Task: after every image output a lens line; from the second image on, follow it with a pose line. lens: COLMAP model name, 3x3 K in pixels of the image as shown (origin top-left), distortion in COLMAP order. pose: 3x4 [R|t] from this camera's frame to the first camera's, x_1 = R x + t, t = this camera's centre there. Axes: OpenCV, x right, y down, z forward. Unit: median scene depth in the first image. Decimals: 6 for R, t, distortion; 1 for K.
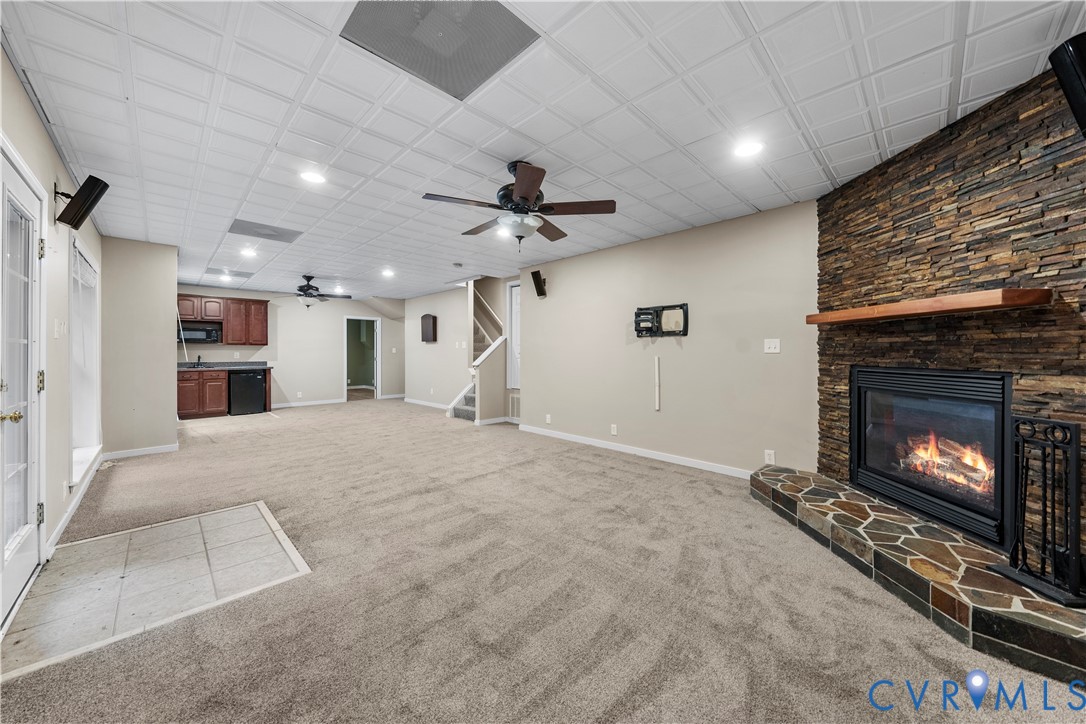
lens RADIAL K [[382.1, 0, 544.7], [0, 382.1, 355.1], [0, 0, 1]] dist [-0.003143, -0.000645]
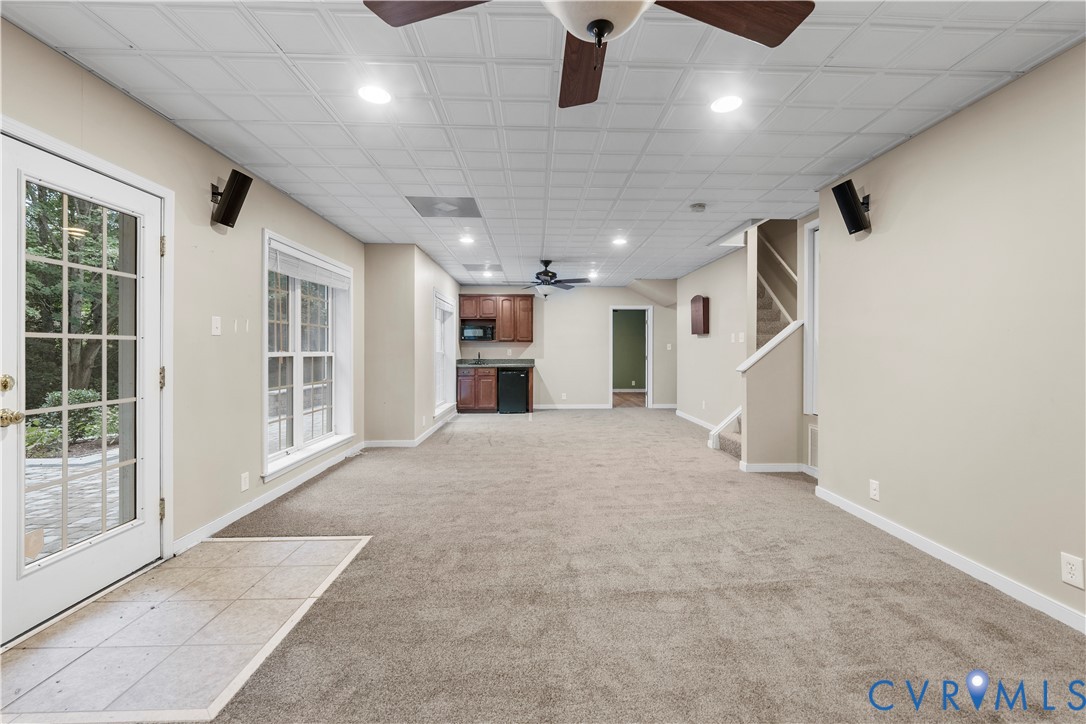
lens RADIAL K [[447.5, 0, 552.4], [0, 447.5, 351.3], [0, 0, 1]] dist [-0.004847, 0.000341]
pose [[0.733717, 0.001704, -0.679453, 0.069611], [-0.003993, 0.999990, -0.001804, -0.000721], [0.679444, 0.004037, 0.733716, 0.243379]]
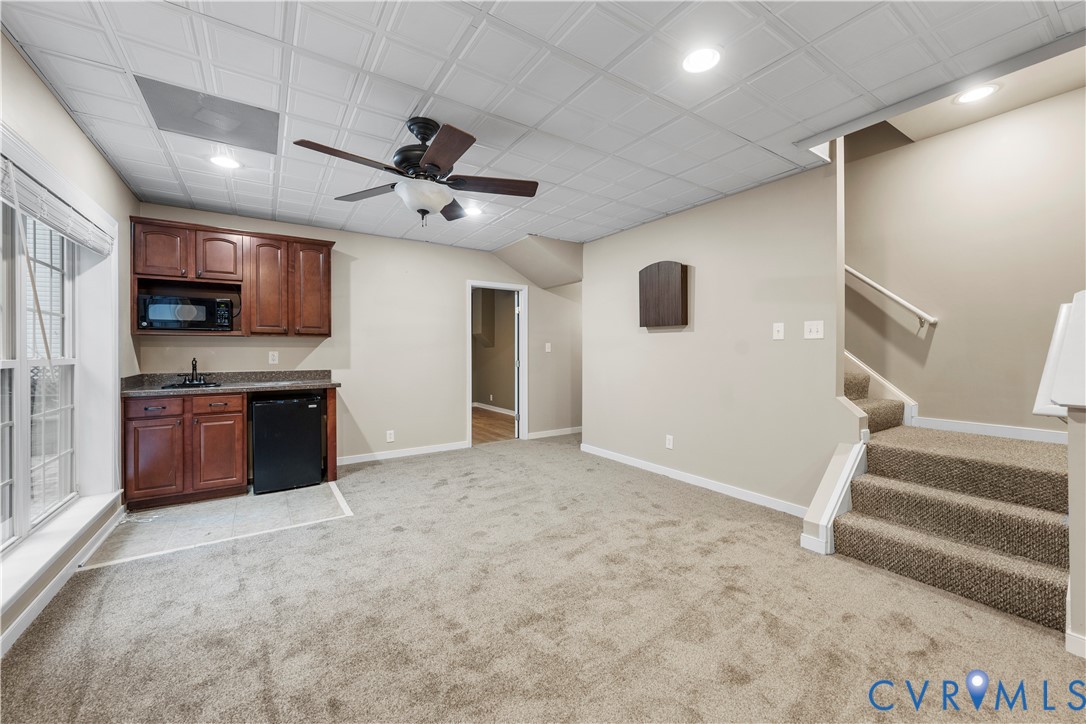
lens RADIAL K [[431.1, 0, 550.2], [0, 431.1, 355.1], [0, 0, 1]] dist [-0.002605, -0.000579]
pose [[0.980385, 0.001870, -0.197082, -0.391247], [-0.001065, 0.999991, 0.004188, -0.005901], [0.197088, -0.003896, 0.980378, 0.584944]]
